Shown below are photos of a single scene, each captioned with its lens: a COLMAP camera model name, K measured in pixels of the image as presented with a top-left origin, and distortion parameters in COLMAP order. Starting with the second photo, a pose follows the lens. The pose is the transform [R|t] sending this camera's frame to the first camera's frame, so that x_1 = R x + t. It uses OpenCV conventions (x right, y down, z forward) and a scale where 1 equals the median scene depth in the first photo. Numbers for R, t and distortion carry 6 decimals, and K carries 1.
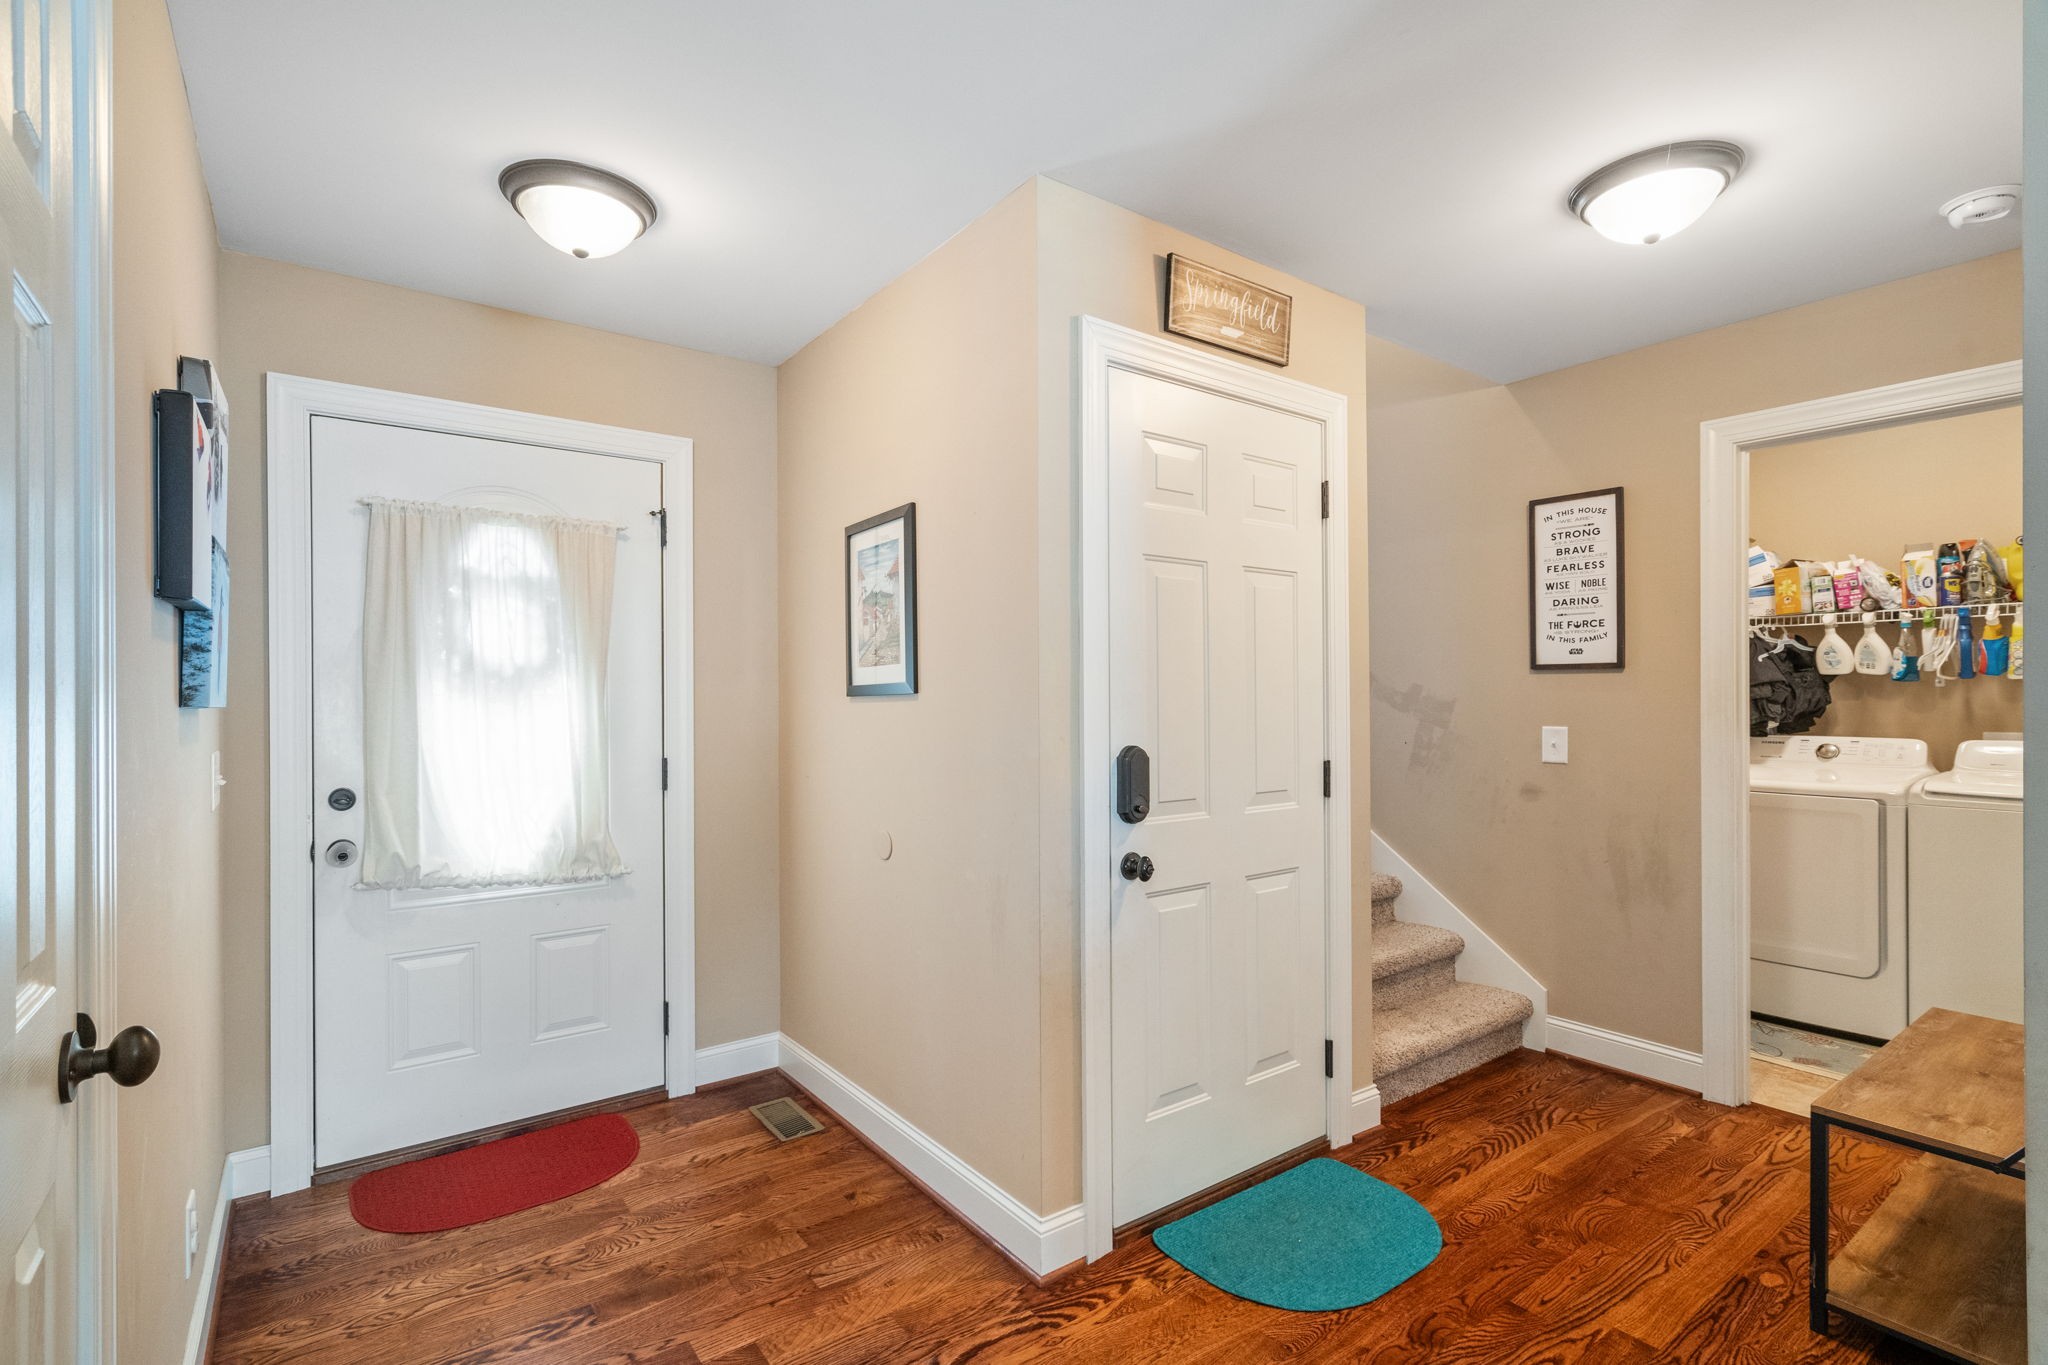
lens RADIAL K [[952.9, 0, 1023.5], [0, 952.9, 692.9], [0, 0, 1]] dist [-0.000613, 0.000127]
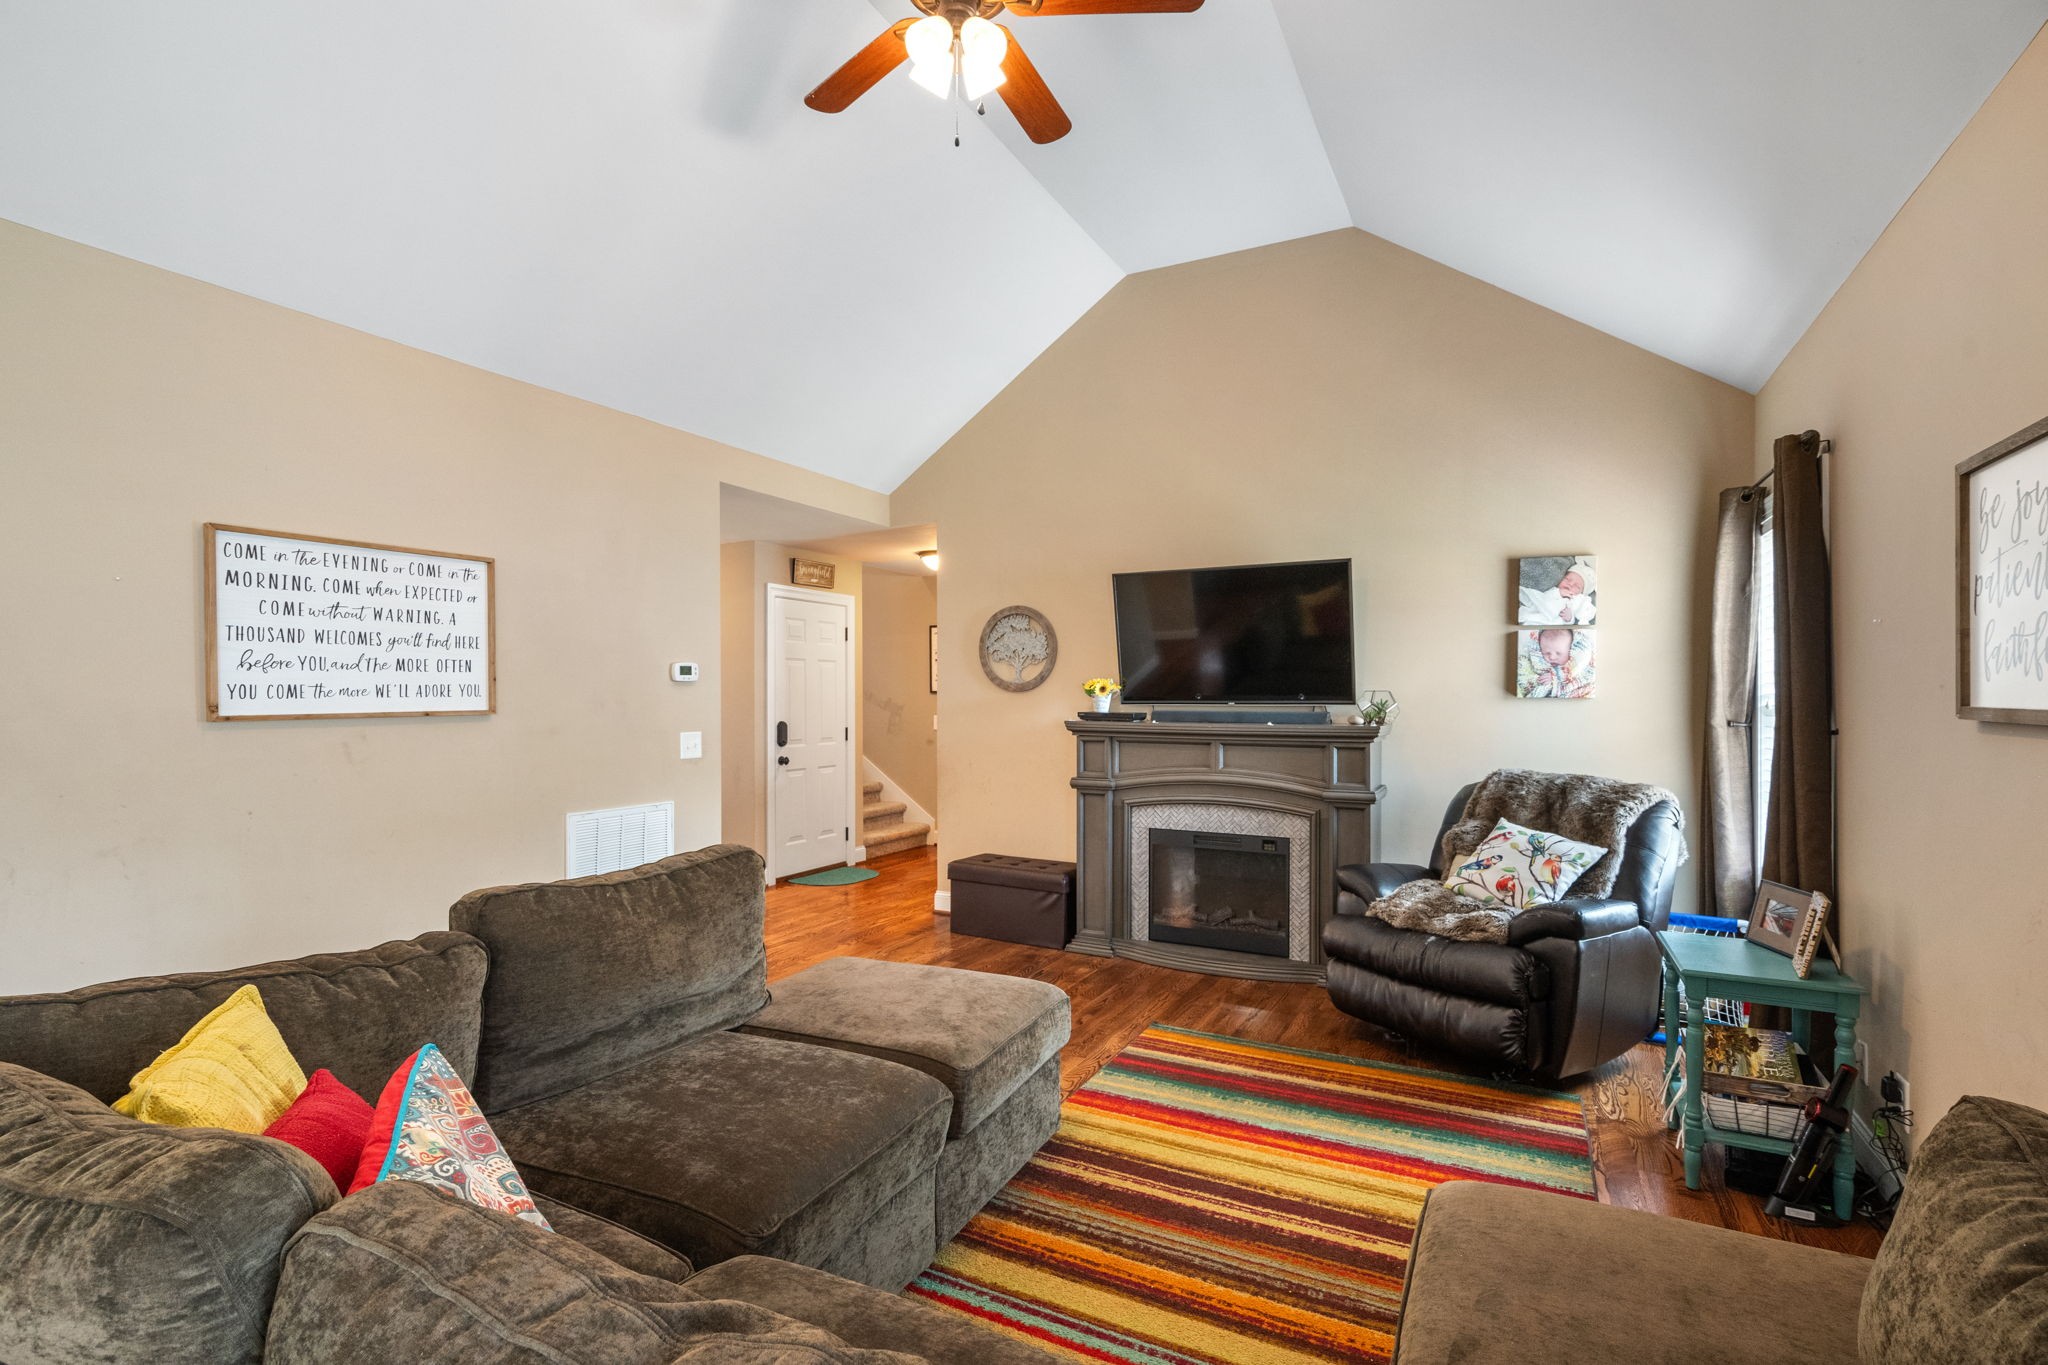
lens RADIAL K [[952.9, 0, 1023.5], [0, 952.9, 692.9], [0, 0, 1]] dist [-0.000613, 0.000127]
pose [[0.897657, 0.002663, 0.440687, -0.465245], [-0.002609, 0.999996, -0.000728, -0.030505], [-0.440688, -0.000496, 0.897660, -1.804434]]
